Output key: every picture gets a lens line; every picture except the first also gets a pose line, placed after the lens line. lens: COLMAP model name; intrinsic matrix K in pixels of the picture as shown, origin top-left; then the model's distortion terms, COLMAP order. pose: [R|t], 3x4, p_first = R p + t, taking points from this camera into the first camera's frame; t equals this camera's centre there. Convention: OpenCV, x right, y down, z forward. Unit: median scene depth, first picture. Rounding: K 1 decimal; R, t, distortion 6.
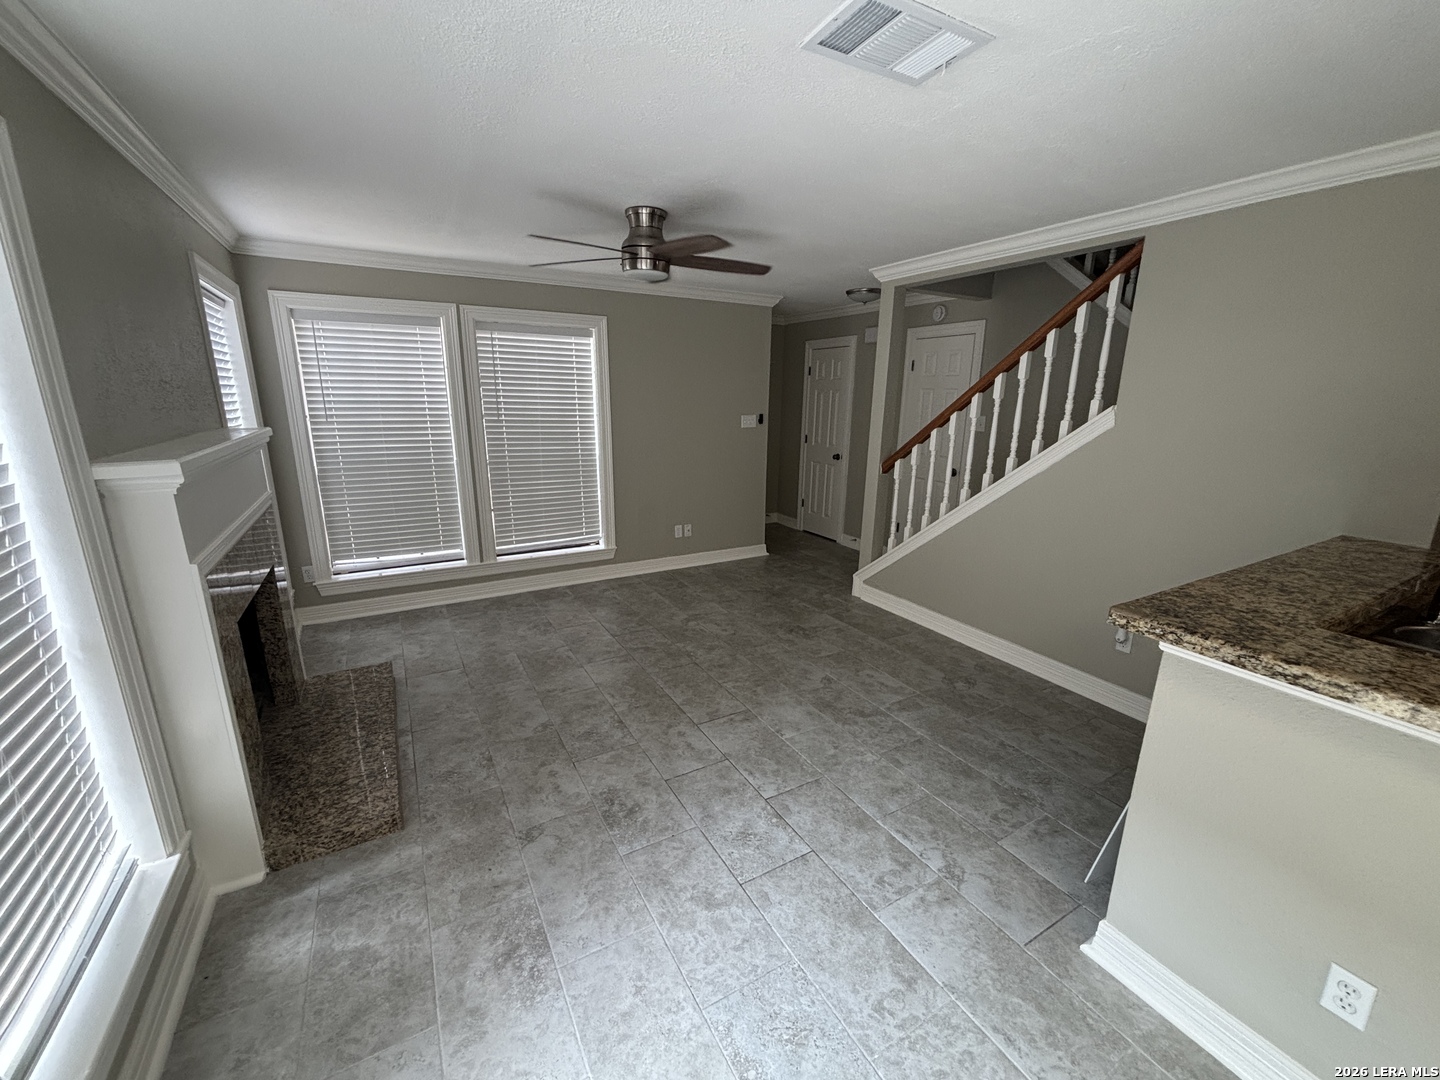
lens RADIAL K [[576.0, 0, 720.5], [0, 576.0, 537.5], [0, 0, 1]] dist [0.005657, -0.003006]
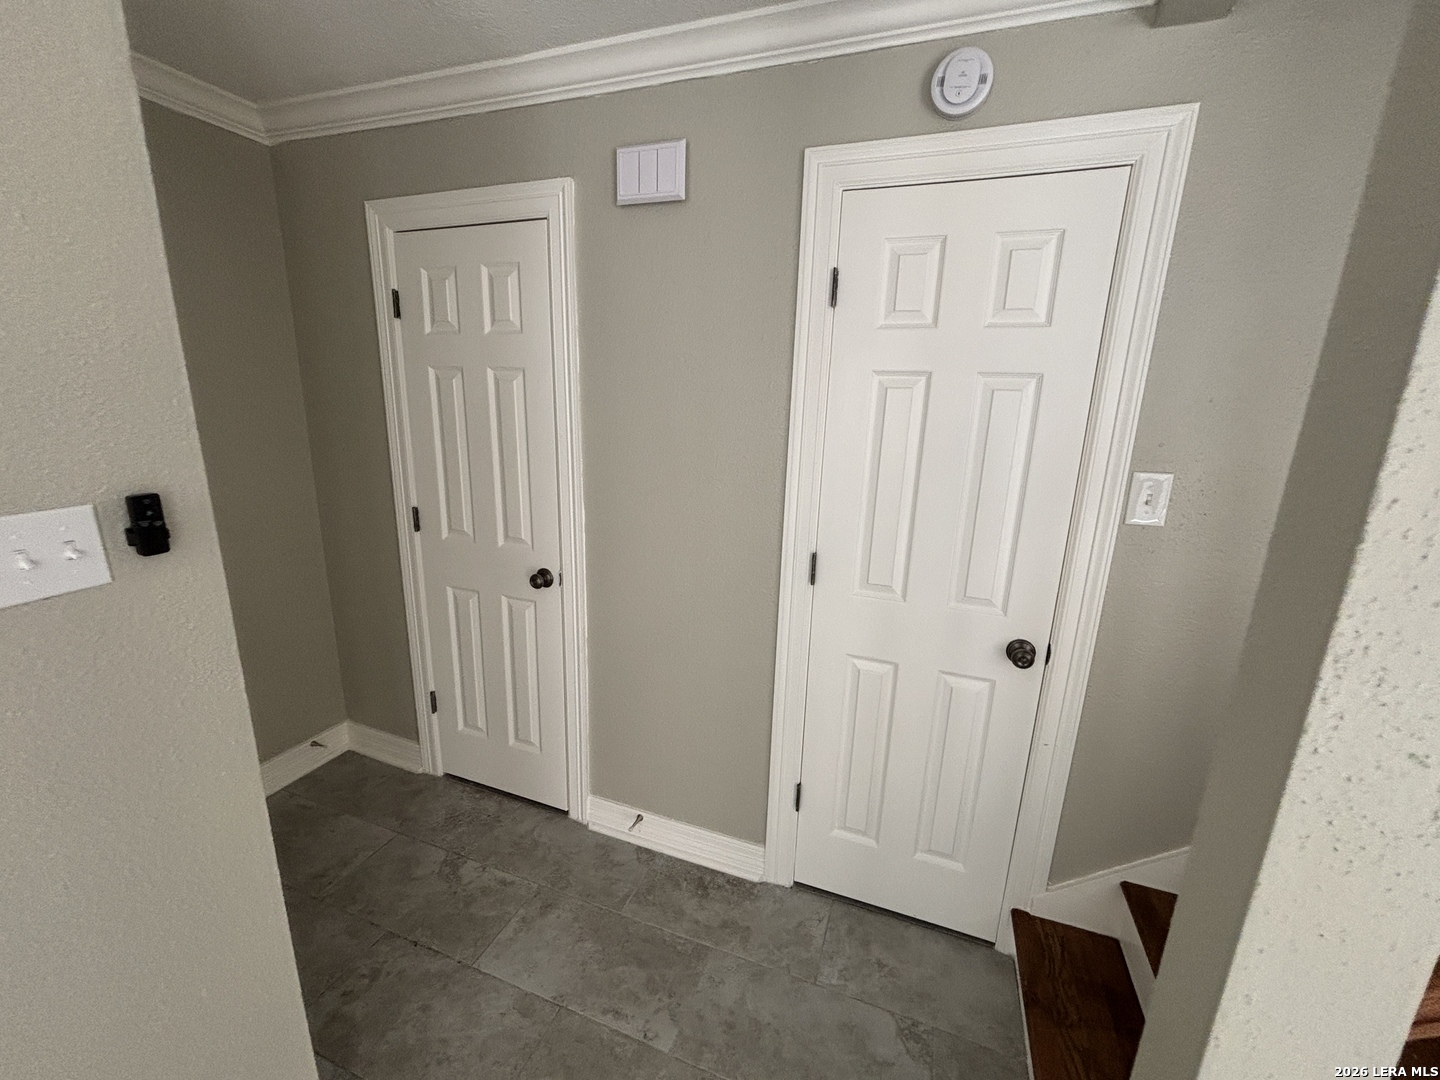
lens RADIAL K [[576.0, 0, 718.4], [0, 576.0, 533.0], [0, 0, 1]] dist [0.005657, -0.003006]
pose [[0.766205, -0.141444, 0.626836, 0.076866], [0.140106, 0.988778, 0.051859, -0.161191], [-0.627136, 0.048089, 0.777424, 0.662479]]
